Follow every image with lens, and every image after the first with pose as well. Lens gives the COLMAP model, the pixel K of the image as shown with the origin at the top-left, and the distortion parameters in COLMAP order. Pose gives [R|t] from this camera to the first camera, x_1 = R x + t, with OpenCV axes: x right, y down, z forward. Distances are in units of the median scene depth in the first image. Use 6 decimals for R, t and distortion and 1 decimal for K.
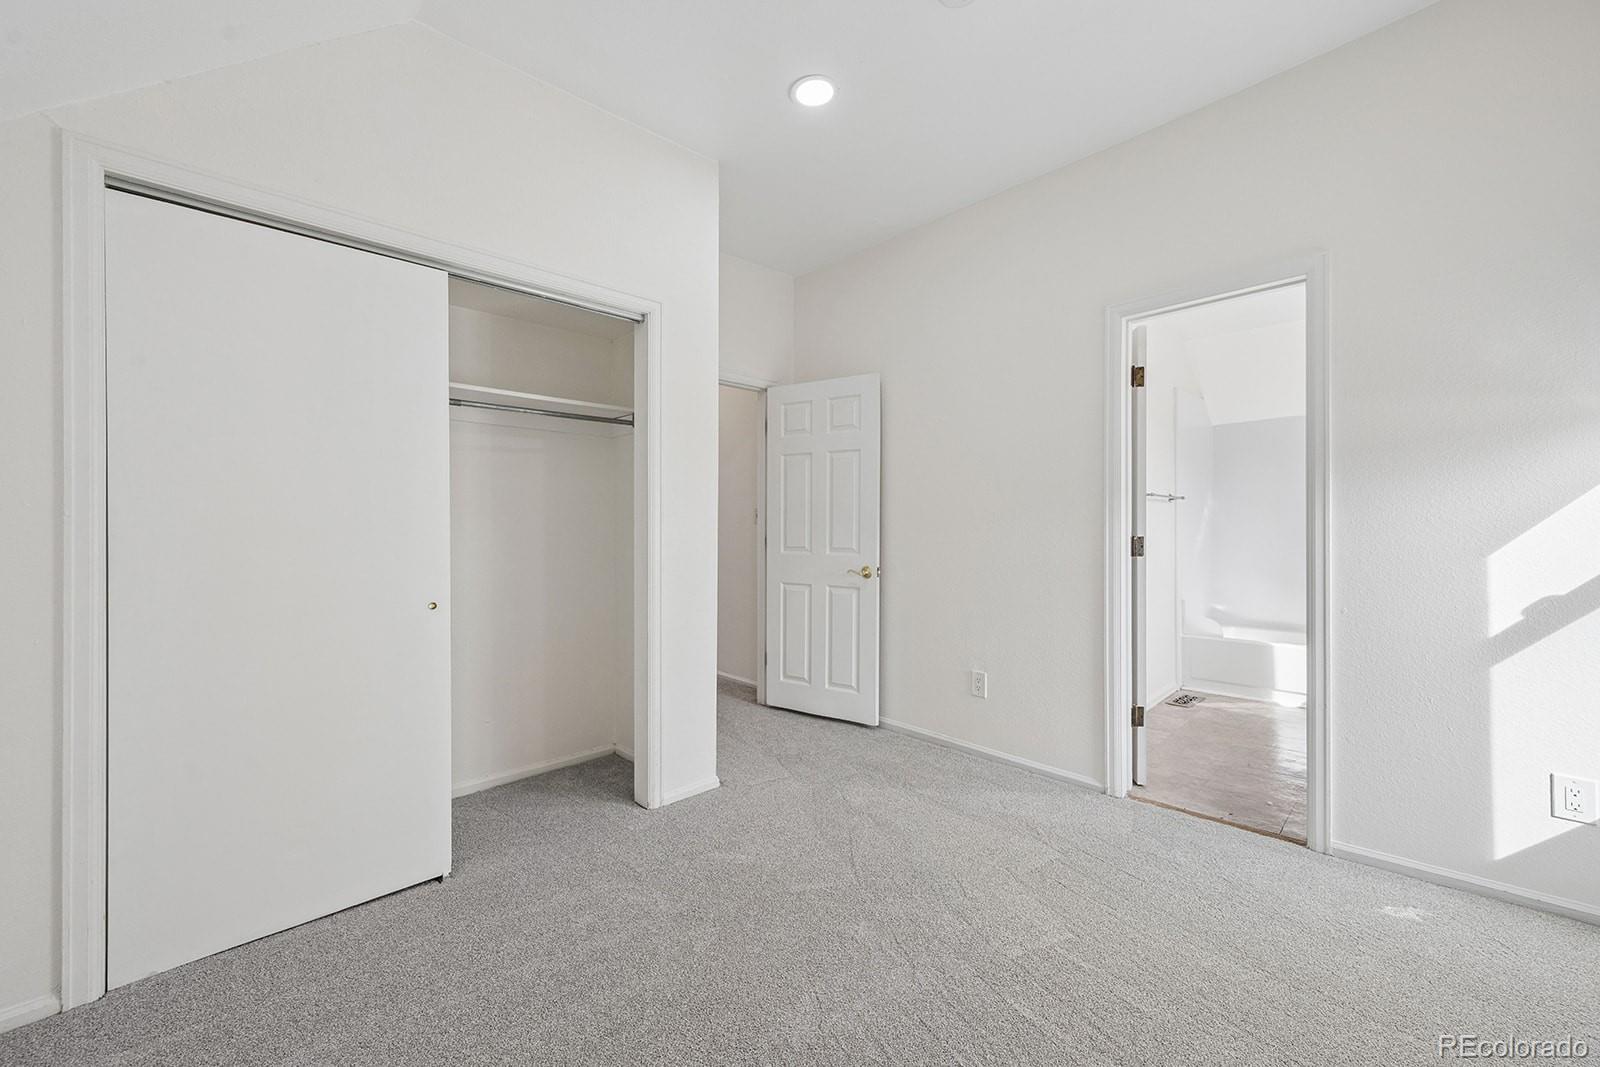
lens RADIAL K [[635.6, 0, 796.3], [0, 635.6, 531.6], [0, 0, 1]] dist [-0.001383, -0.000369]
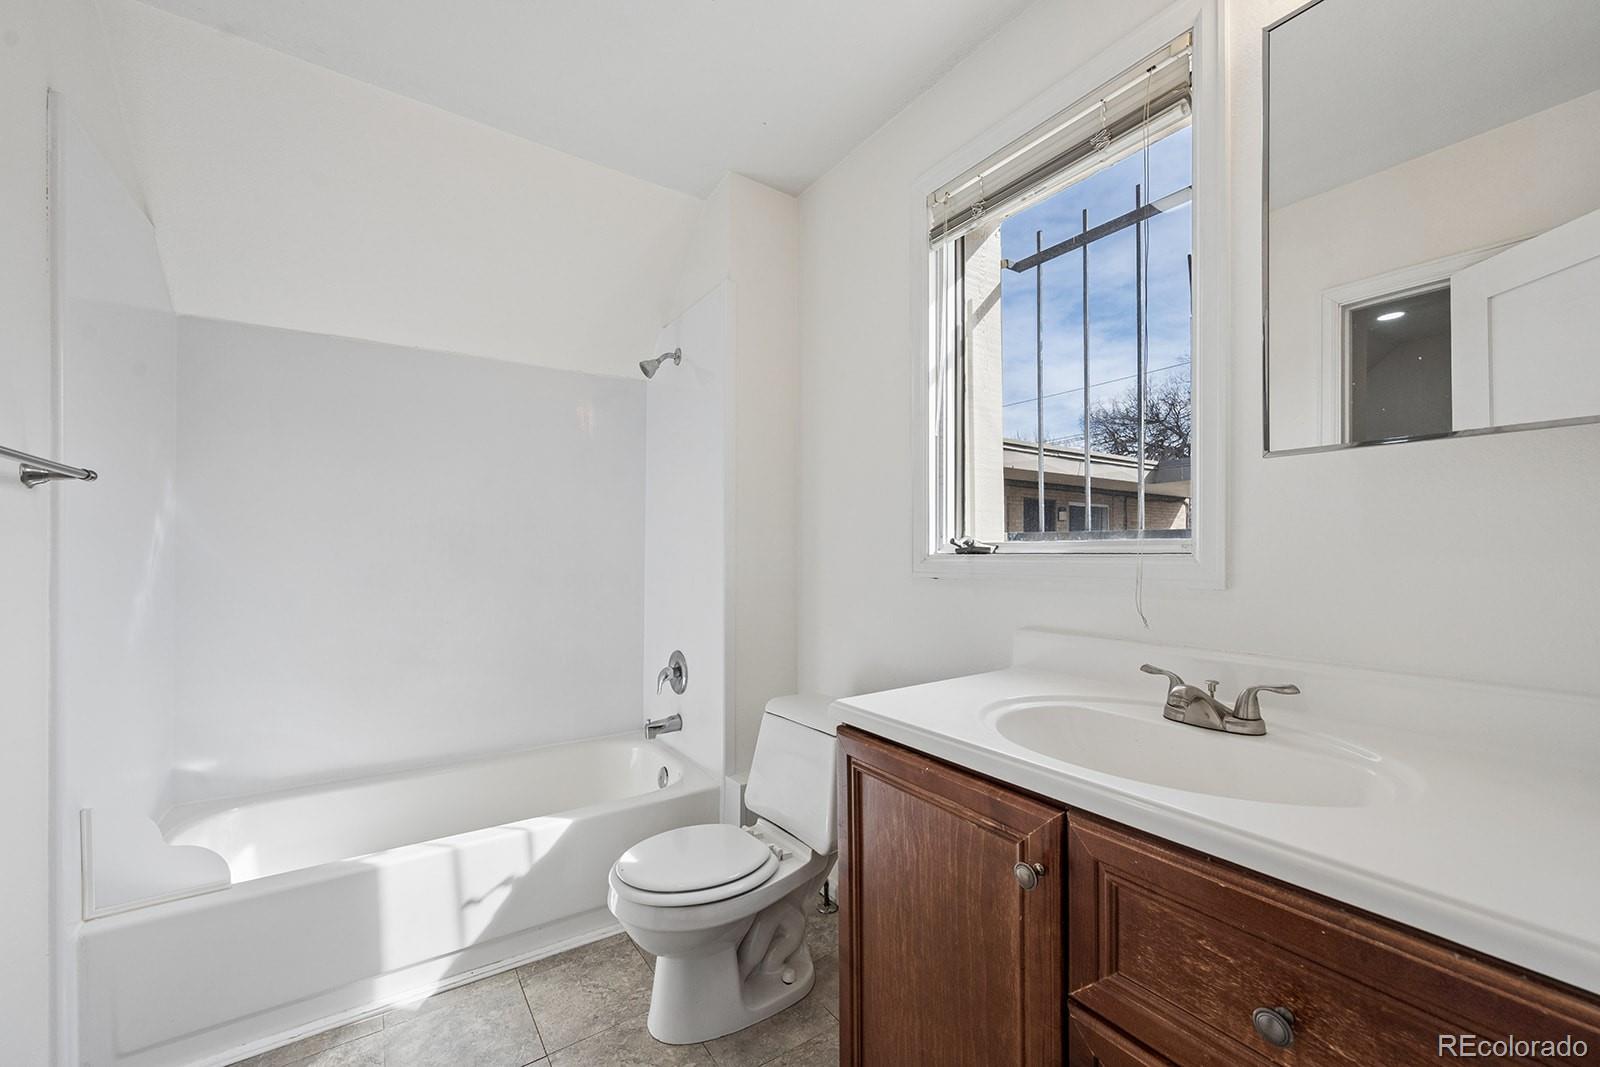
lens RADIAL K [[624.7, 0, 803.7], [0, 624.7, 555.2], [0, 0, 1]] dist [0.000540, 0.000085]
pose [[0.151227, 0.004667, 0.988488, 0.335886], [-0.000614, 0.999989, -0.004627, -0.013678], [-0.988499, 0.000092, 0.151228, 0.566314]]
